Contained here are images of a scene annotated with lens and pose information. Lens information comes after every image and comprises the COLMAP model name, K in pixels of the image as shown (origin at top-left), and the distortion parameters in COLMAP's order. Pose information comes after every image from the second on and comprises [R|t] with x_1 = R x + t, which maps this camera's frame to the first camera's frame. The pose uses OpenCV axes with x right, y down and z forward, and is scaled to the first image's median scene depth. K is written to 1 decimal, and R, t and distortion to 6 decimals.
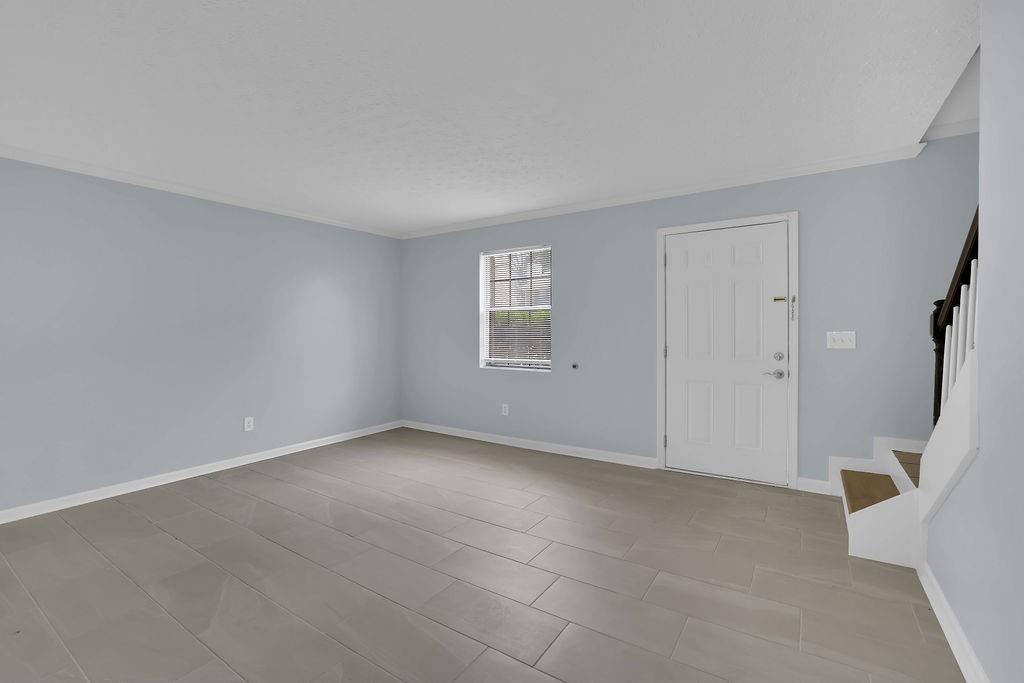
lens RADIAL K [[441.4, 0, 516.8], [0, 441.4, 332.7], [0, 0, 1]] dist [-0.043842, 0.014911]
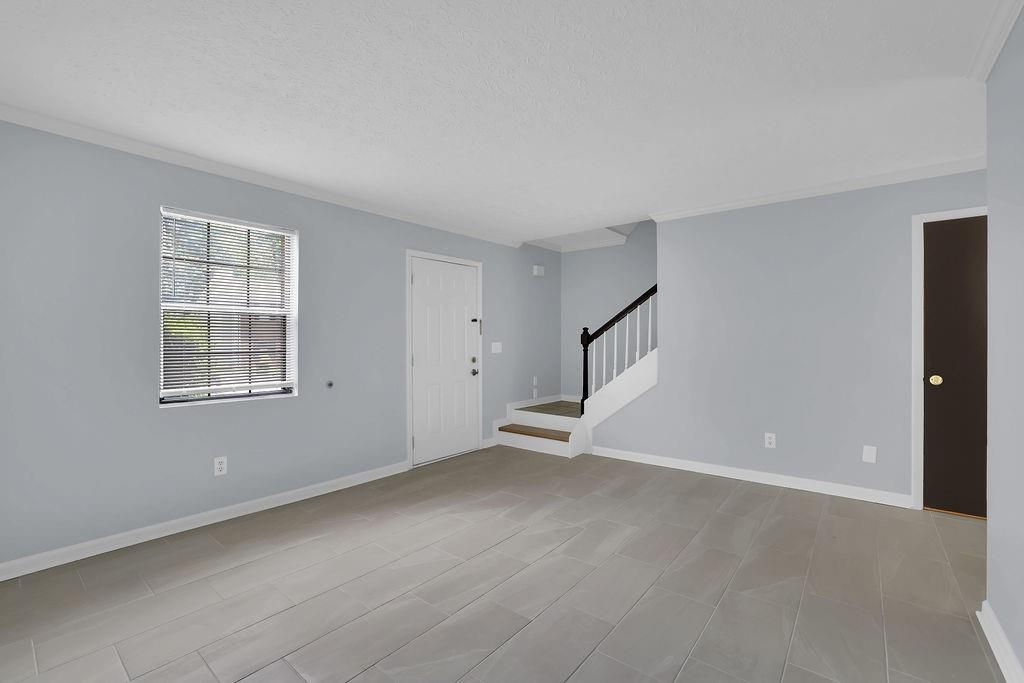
lens RADIAL K [[444.0, 0, 508.6], [0, 444.0, 339.9], [0, 0, 1]] dist [-0.044855, 0.014372]
pose [[0.119674, 0.005272, 0.992799, -0.724113], [0.007299, 0.999954, -0.006190, -0.001683], [-0.992786, 0.007987, 0.119630, 0.609266]]
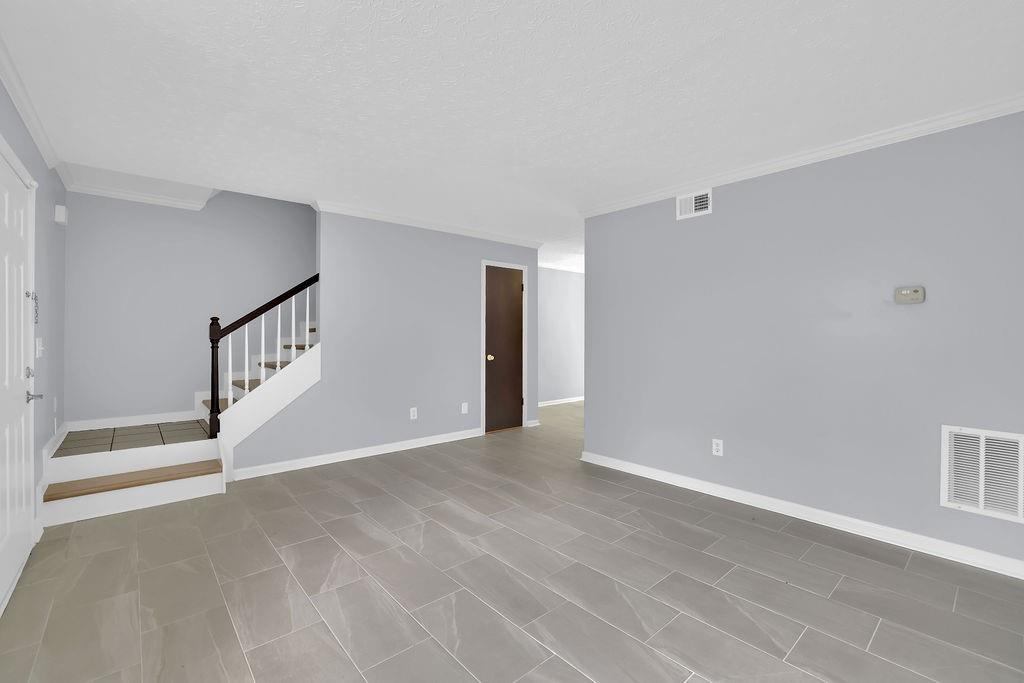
lens RADIAL K [[444.0, 0, 508.6], [0, 444.0, 339.9], [0, 0, 1]] dist [-0.044855, 0.014372]
pose [[-0.955108, -0.000979, 0.296256, -0.322480], [0.004863, 0.999808, 0.018982, -0.009600], [-0.296218, 0.019570, -0.954920, 1.245771]]
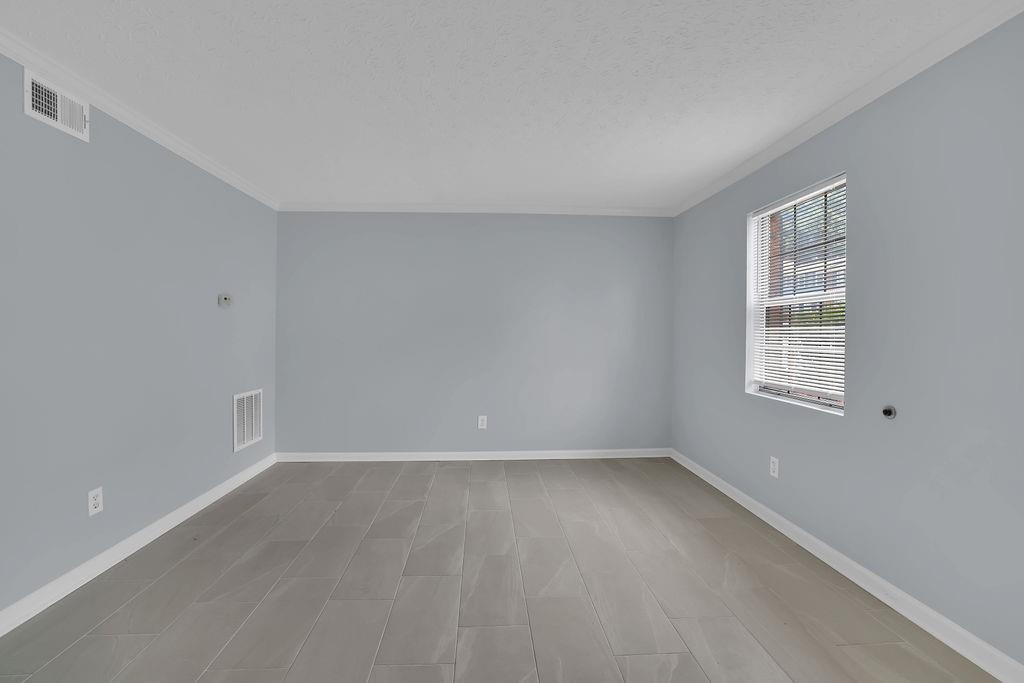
lens RADIAL K [[444.0, 0, 508.6], [0, 444.0, 339.9], [0, 0, 1]] dist [-0.044855, 0.014372]
pose [[0.584562, 0.016779, -0.811176, 0.286750], [-0.010443, 0.999859, 0.013156, -0.002656], [0.811282, 0.000781, 0.584655, 0.436071]]
